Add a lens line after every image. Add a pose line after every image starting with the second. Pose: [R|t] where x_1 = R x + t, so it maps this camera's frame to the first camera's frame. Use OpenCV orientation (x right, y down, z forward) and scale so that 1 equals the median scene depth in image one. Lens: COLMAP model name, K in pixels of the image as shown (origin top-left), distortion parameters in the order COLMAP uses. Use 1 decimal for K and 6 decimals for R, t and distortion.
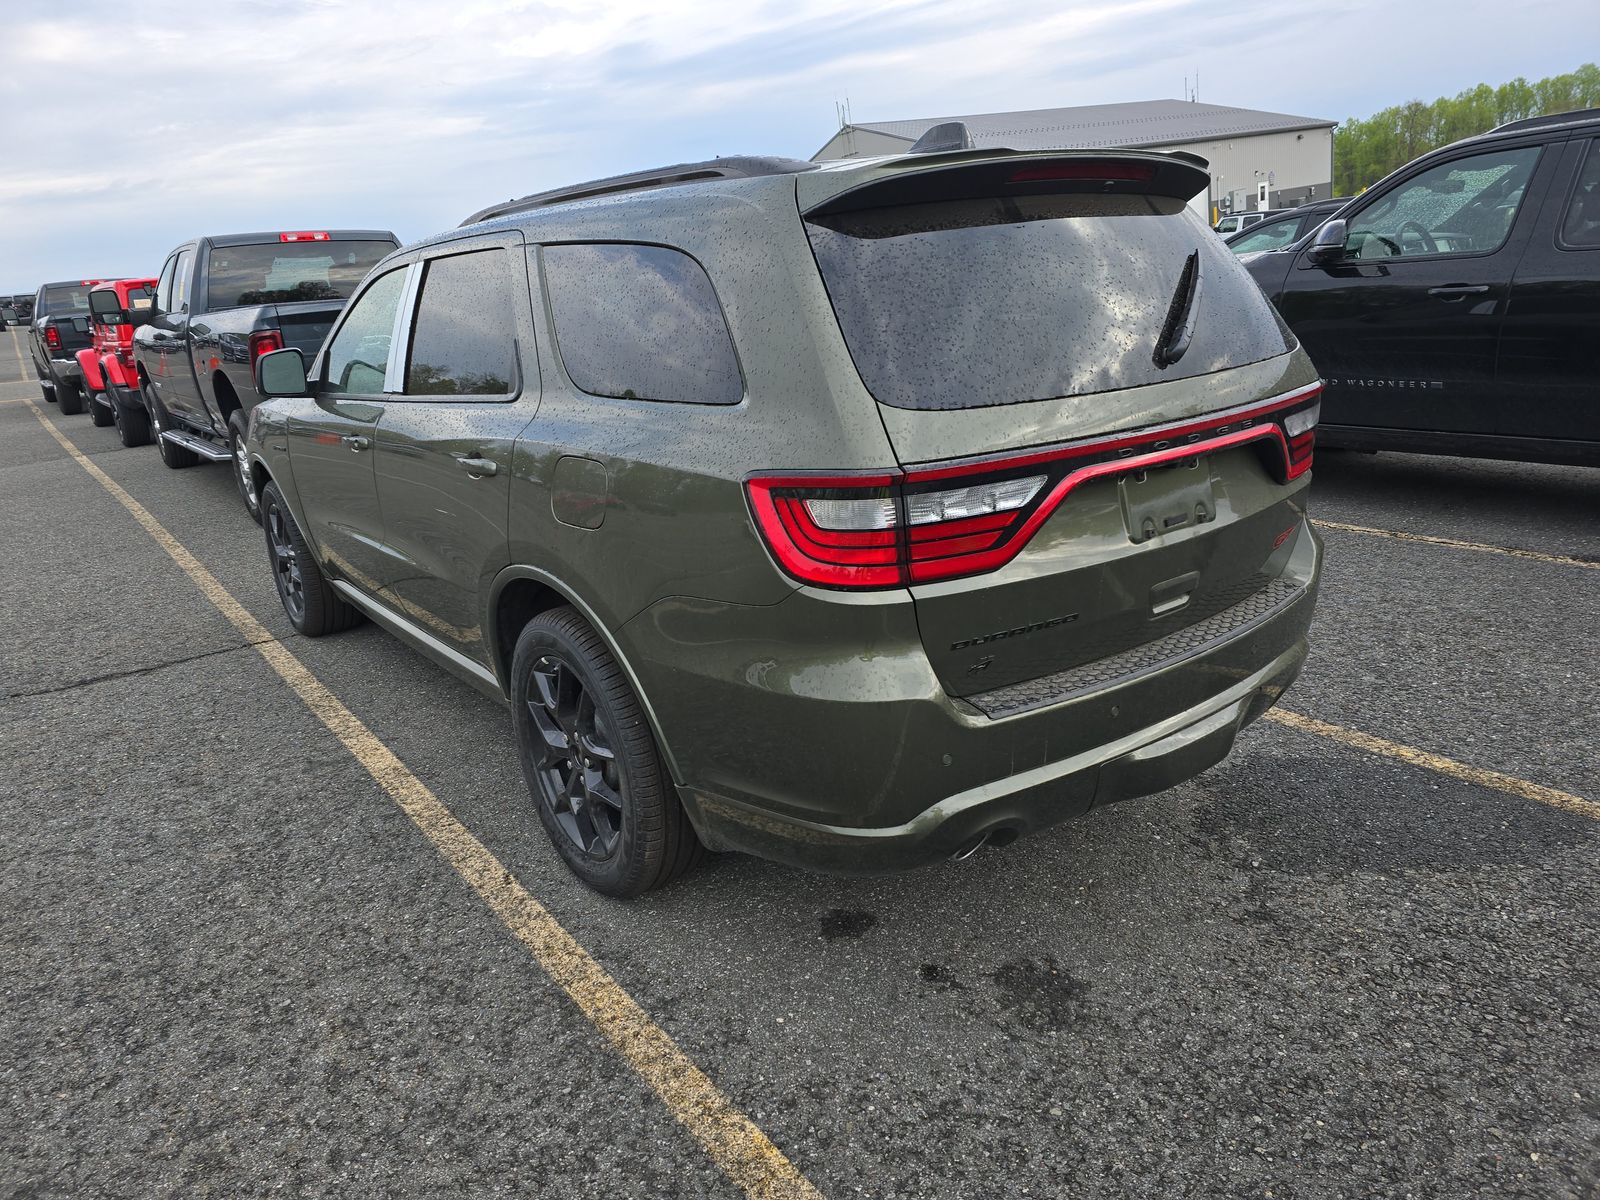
lens RADIAL K [[1083.1, 0, 790.9], [0, 1083.1, 609.7], [0, 0, 1]] dist [0.055328, -0.045403]
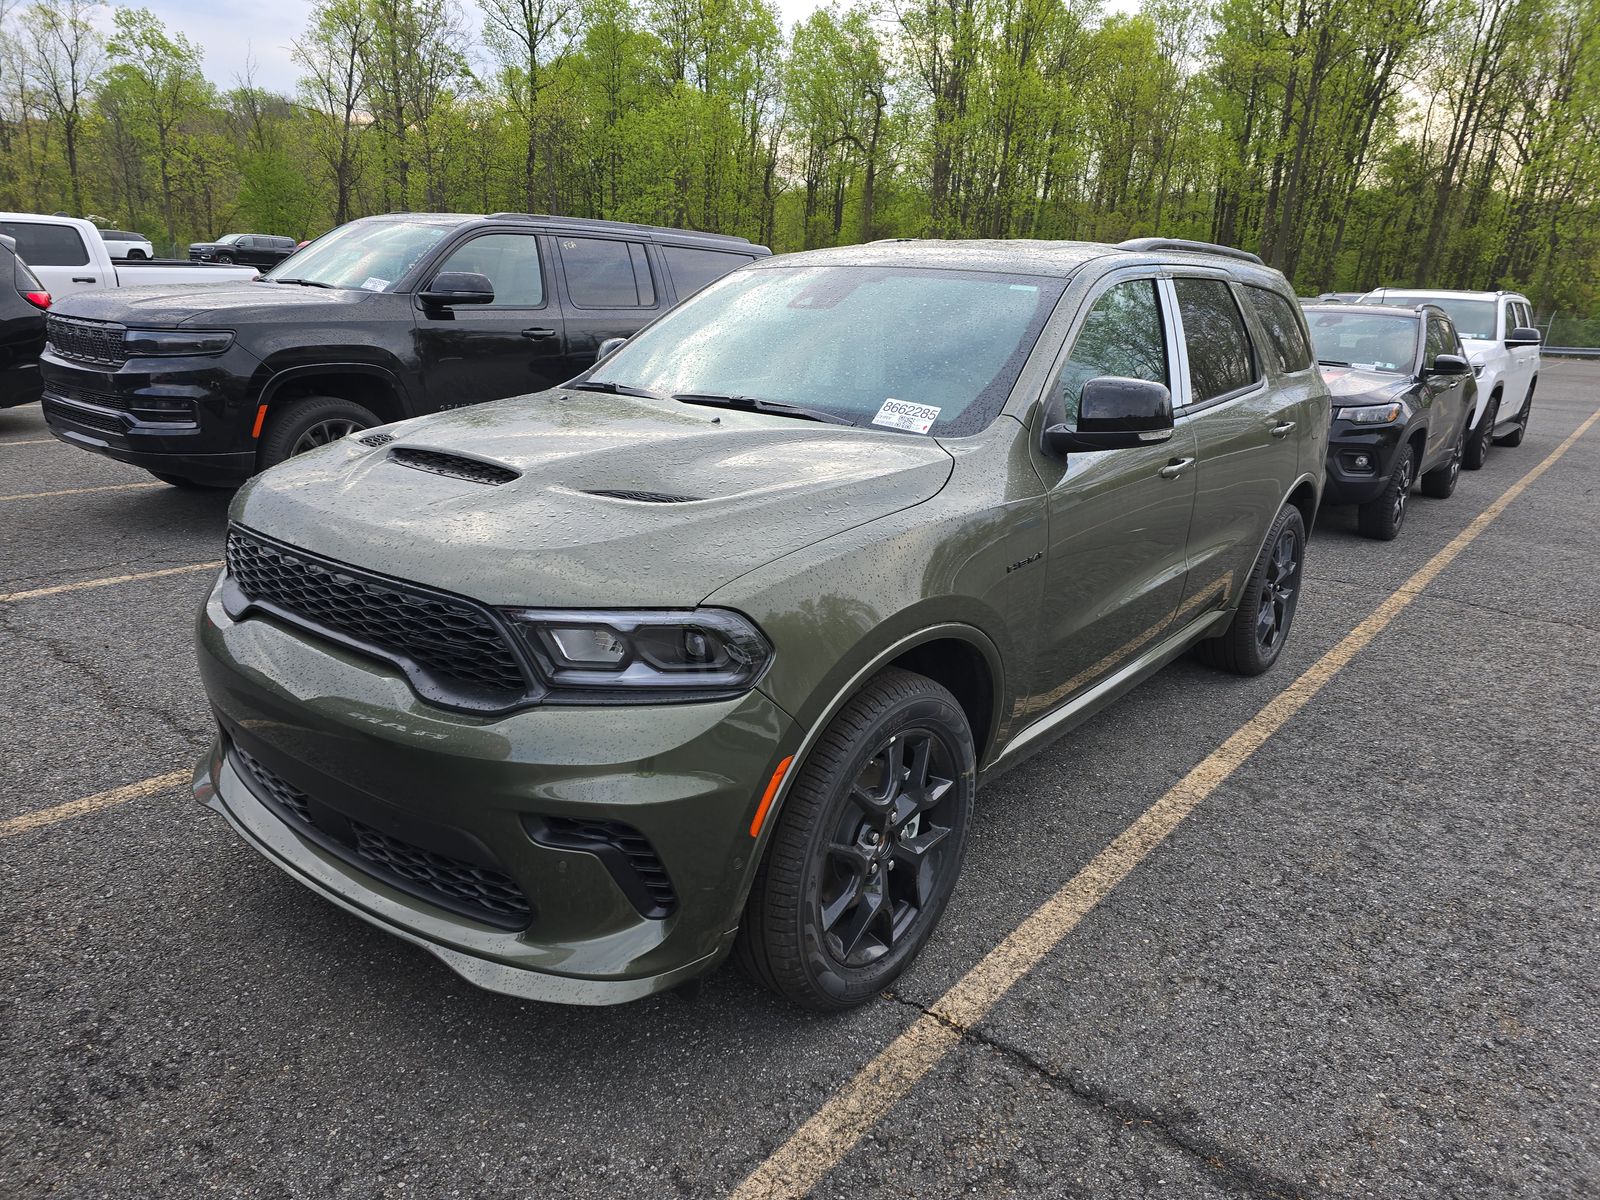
lens RADIAL K [[1083.1, 0, 790.9], [0, 1083.1, 609.7], [0, 0, 1]] dist [0.055328, -0.045403]
pose [[-0.264503, -0.215387, 0.940025, -1.556523], [0.267976, 0.919938, 0.286188, -0.508751], [-0.926406, 0.327601, -0.185608, 1.967483]]
